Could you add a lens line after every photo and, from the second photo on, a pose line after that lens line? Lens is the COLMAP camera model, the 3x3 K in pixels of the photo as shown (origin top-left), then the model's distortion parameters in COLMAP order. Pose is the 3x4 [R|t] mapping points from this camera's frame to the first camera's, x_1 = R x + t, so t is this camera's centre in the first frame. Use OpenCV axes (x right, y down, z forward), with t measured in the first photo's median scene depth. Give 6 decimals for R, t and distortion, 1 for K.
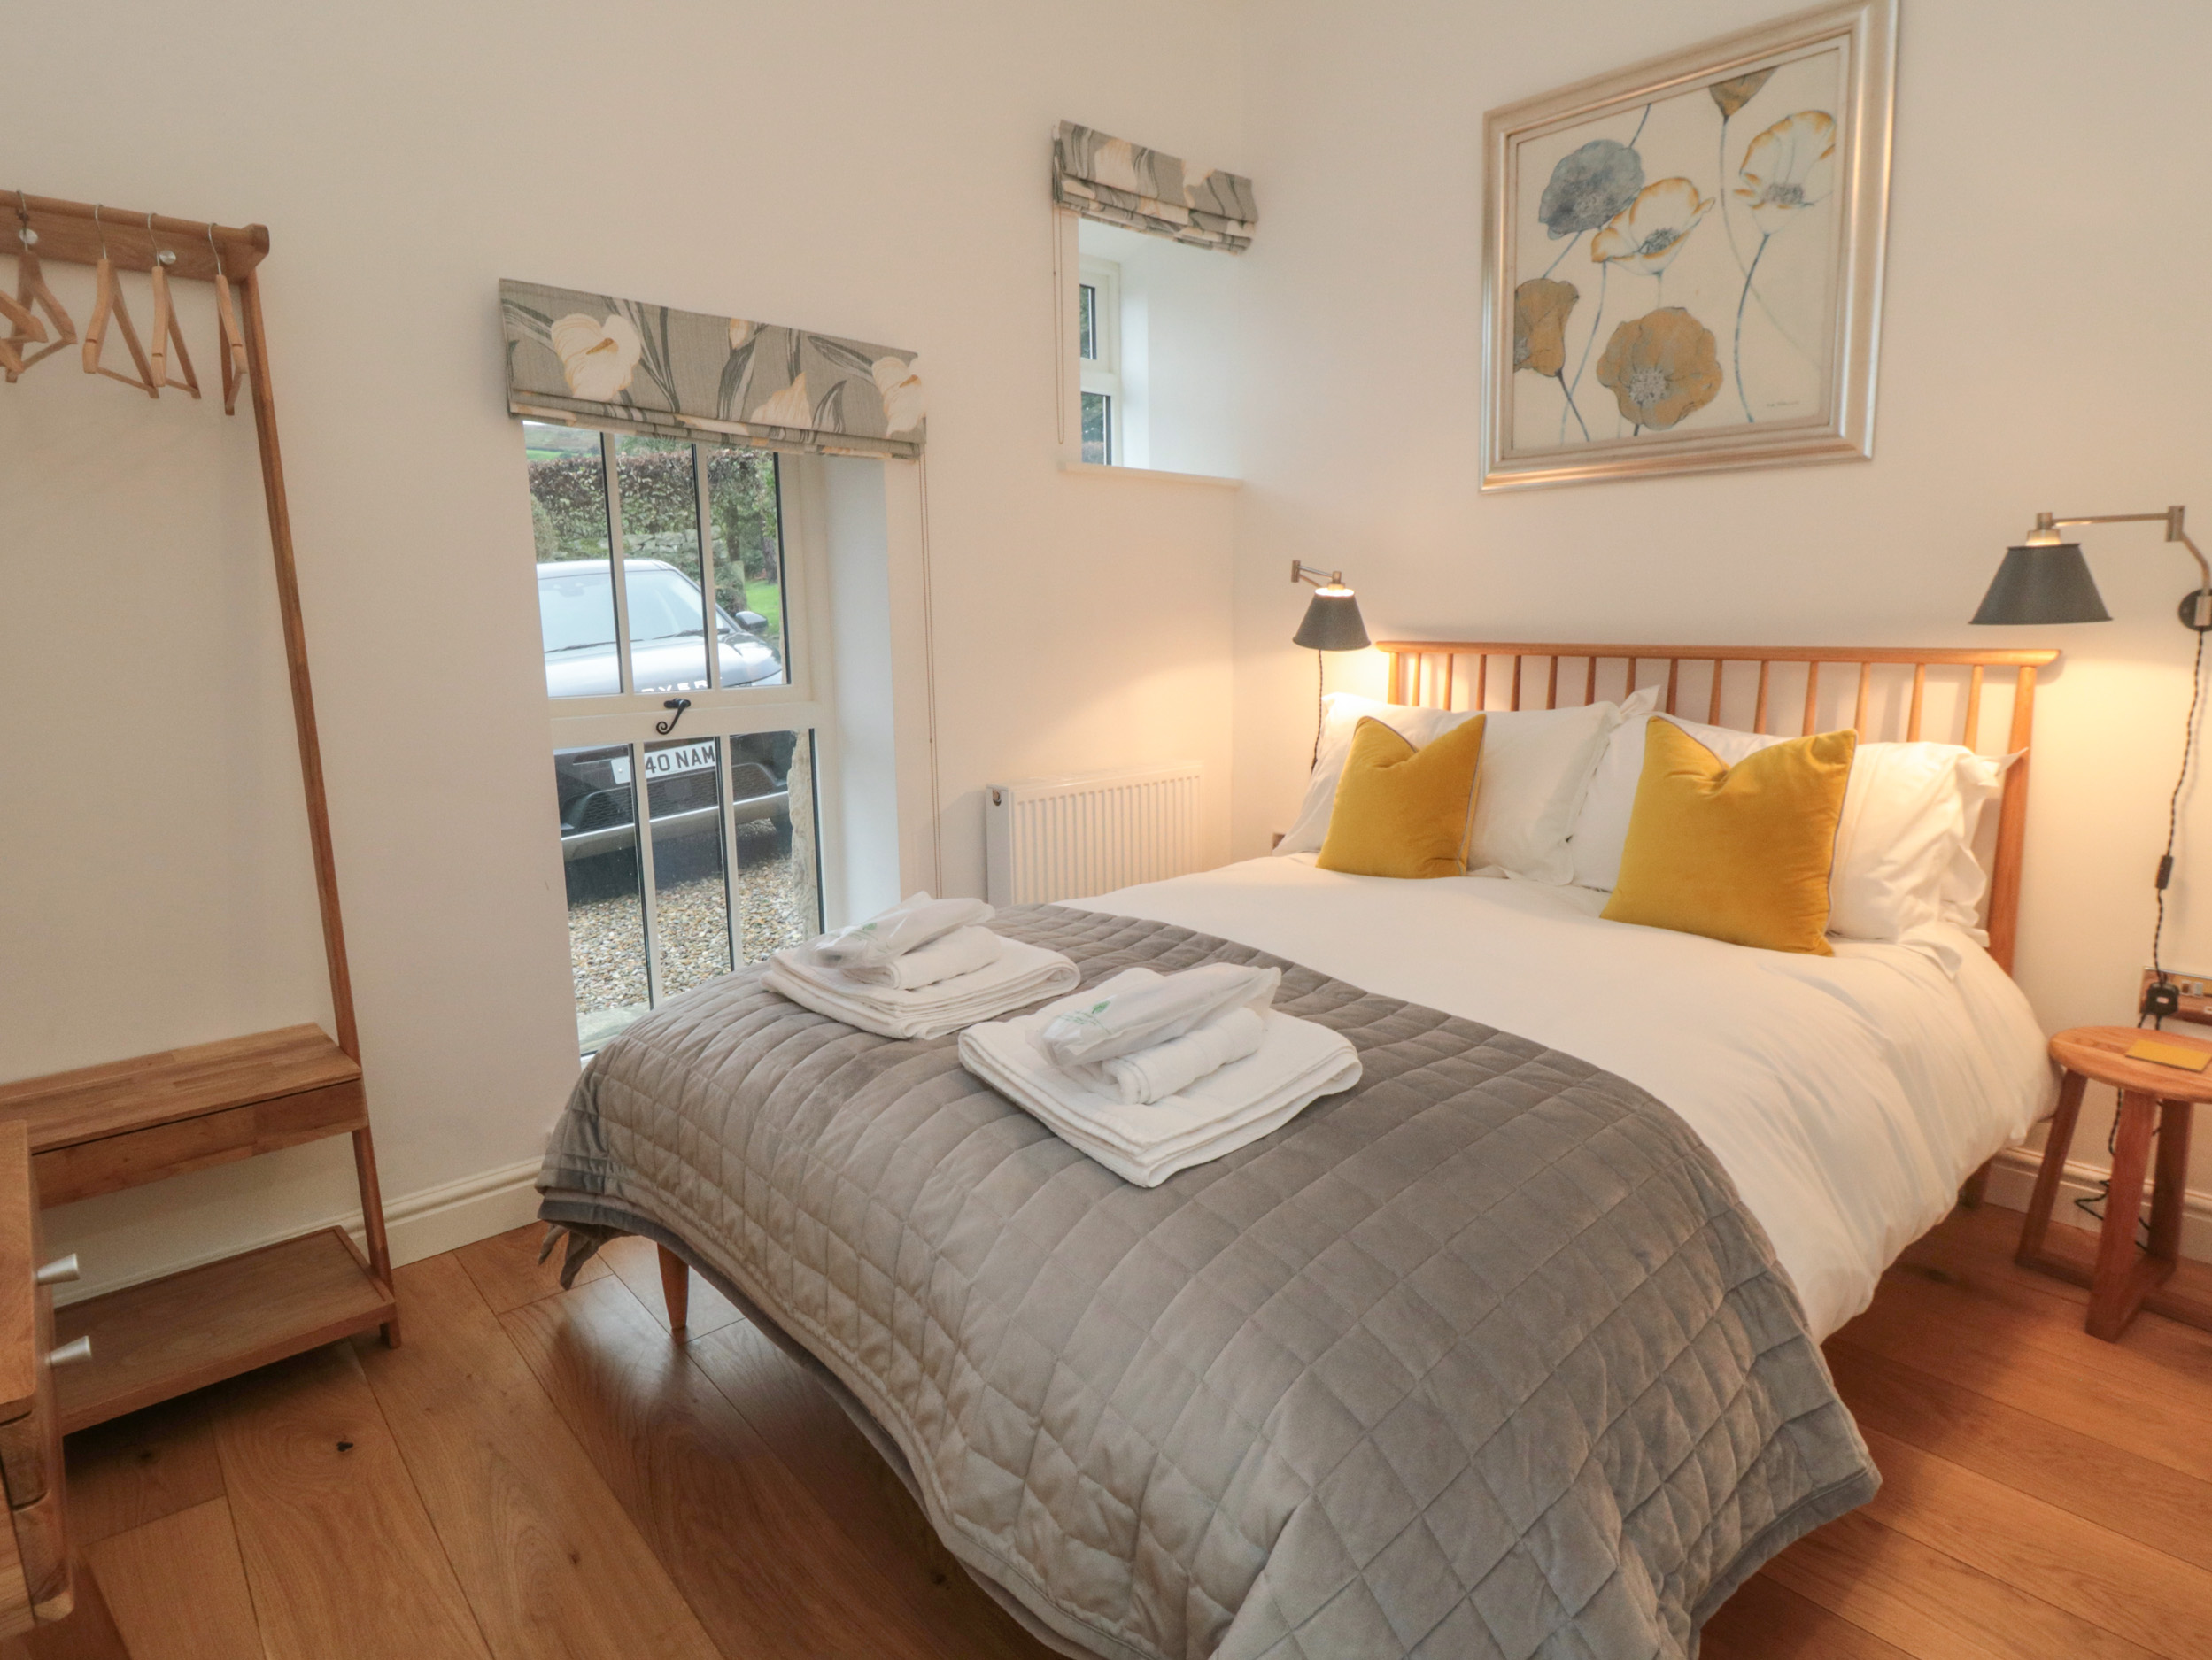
lens RADIAL K [[1182.9, 0, 1106.0], [0, 1182.9, 830.0], [0, 0, 1]] dist [0.004057, 0.000986]
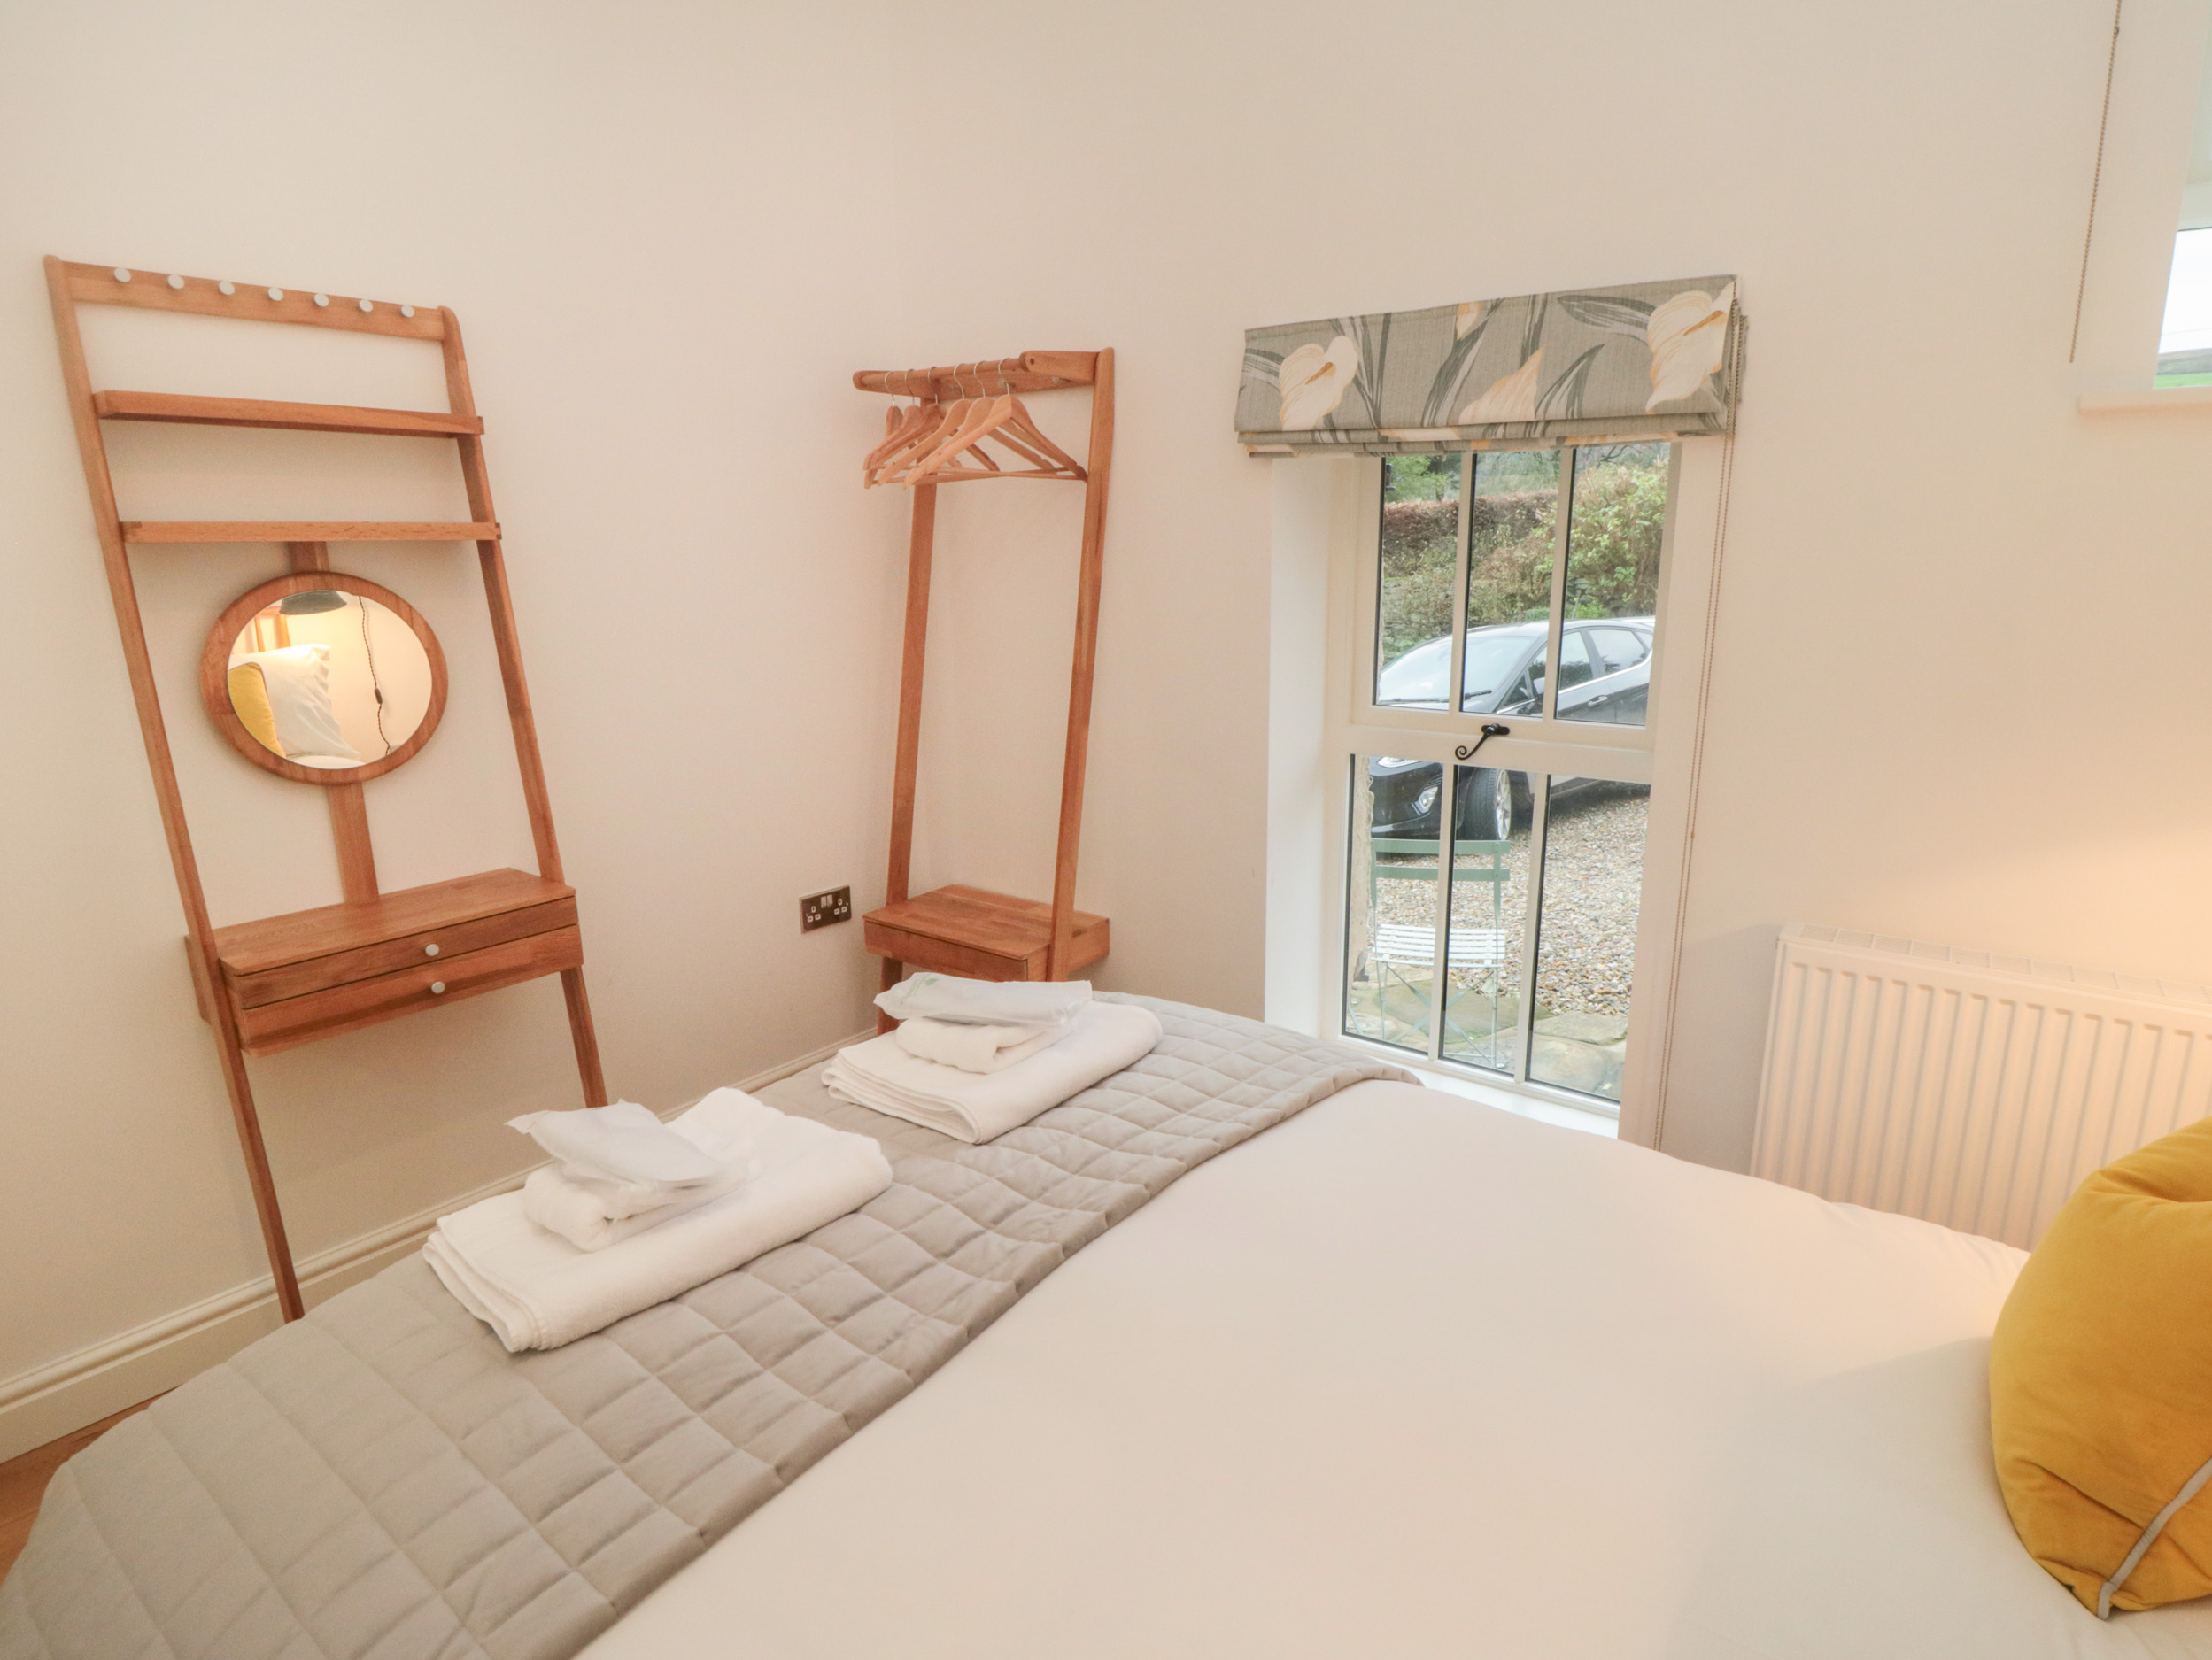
lens RADIAL K [[1182.9, 0, 1106.0], [0, 1182.9, 830.0], [0, 0, 1]] dist [0.004057, 0.000986]
pose [[0.187439, 0.248374, -0.950356, 0.558009], [-0.161748, 0.962101, 0.219542, -0.215383], [0.968868, 0.112567, 0.220509, 0.615079]]
